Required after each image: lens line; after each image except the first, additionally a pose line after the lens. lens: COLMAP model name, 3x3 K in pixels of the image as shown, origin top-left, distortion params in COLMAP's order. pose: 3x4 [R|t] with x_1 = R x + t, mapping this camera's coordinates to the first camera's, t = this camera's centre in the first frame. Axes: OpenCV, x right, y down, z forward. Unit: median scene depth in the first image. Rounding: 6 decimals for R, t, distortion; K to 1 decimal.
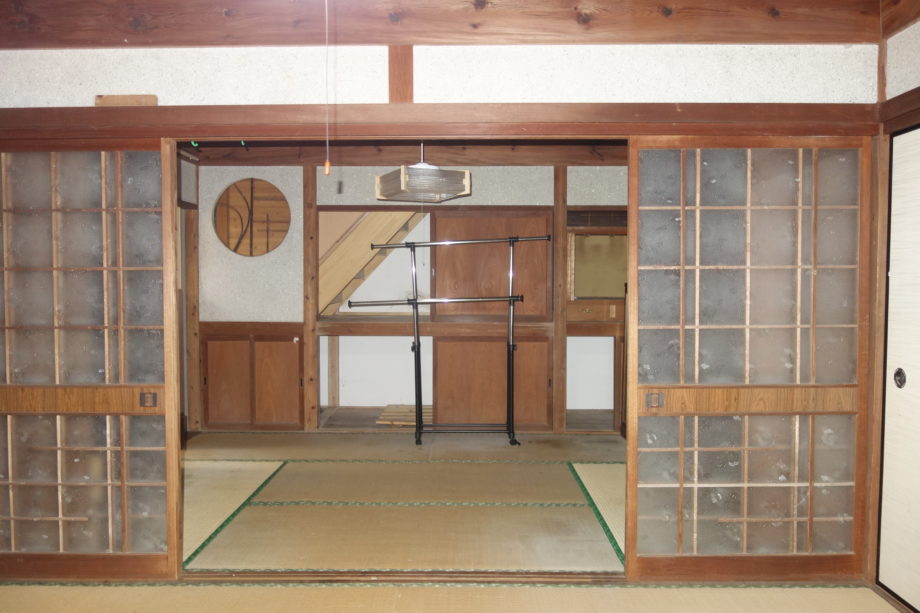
lens RADIAL K [[727.9, 0, 463.2], [0, 727.9, 308.3], [0, 0, 1]] dist [-0.011120, -0.016707]
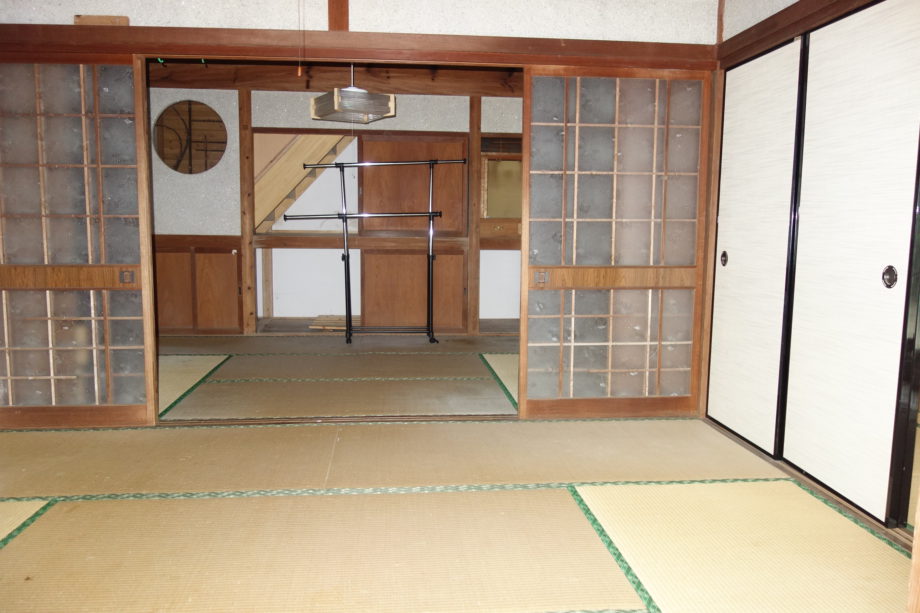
lens RADIAL K [[727.9, 0, 463.2], [0, 727.9, 308.3], [0, 0, 1]] dist [-0.011120, -0.016707]
pose [[0.994270, -0.002950, 0.106857, -0.009628], [-0.005474, 0.996903, 0.078452, 0.080146], [-0.106758, -0.078588, 0.991174, -0.250173]]
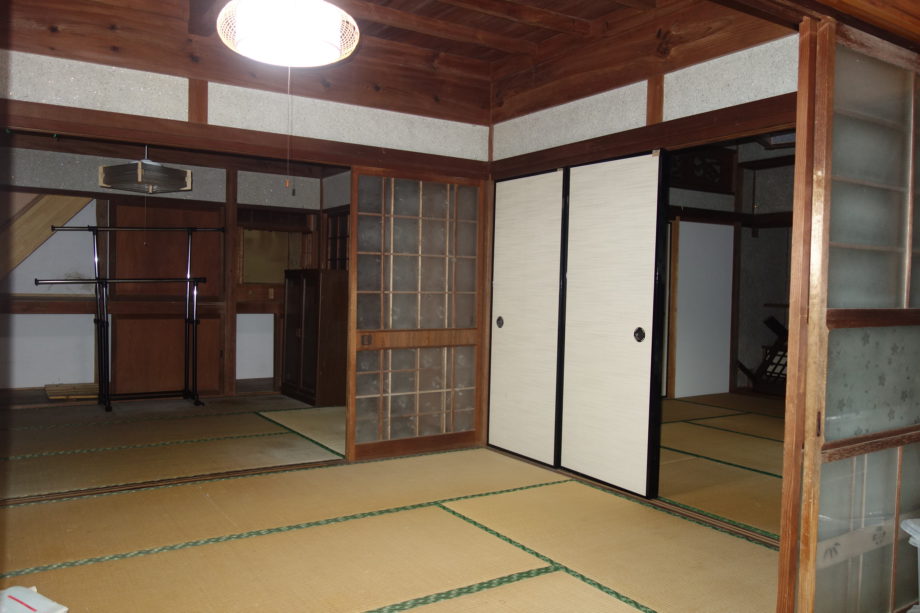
lens RADIAL K [[727.9, 0, 463.2], [0, 727.9, 308.3], [0, 0, 1]] dist [-0.011120, -0.016707]
pose [[0.831837, -0.000011, 0.555020, -0.410199], [0.000277, 1.000000, -0.000395, 0.059999], [-0.555020, 0.000482, 0.831837, -0.377362]]
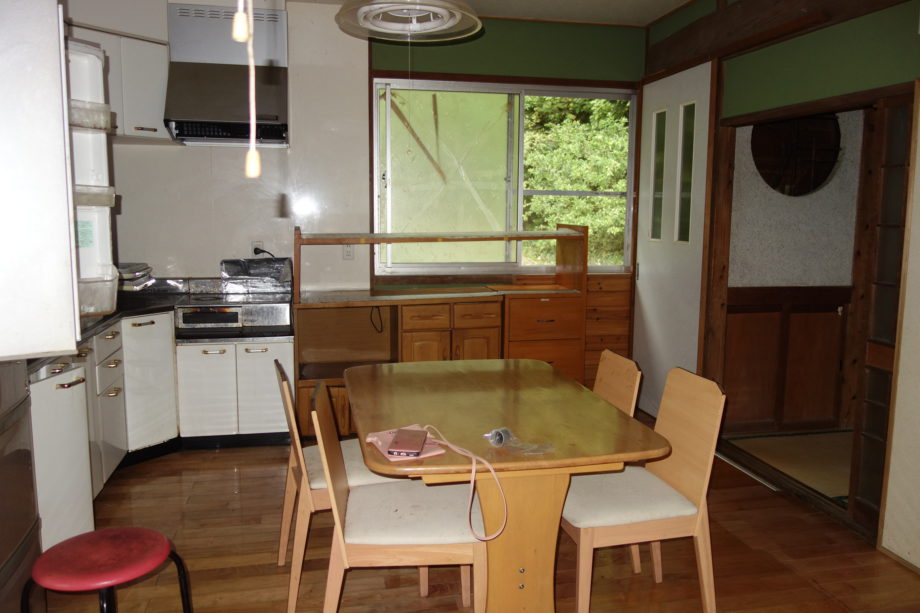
lens RADIAL K [[748.9, 0, 459.7], [0, 748.9, 305.6], [0, 0, 1]] dist [-0.001247, -0.001922]
pose [[0.975463, -0.019189, 0.219326, -1.542298], [-0.001705, 0.995506, 0.094683, -0.065332], [-0.220157, -0.092734, 0.971046, 0.678061]]
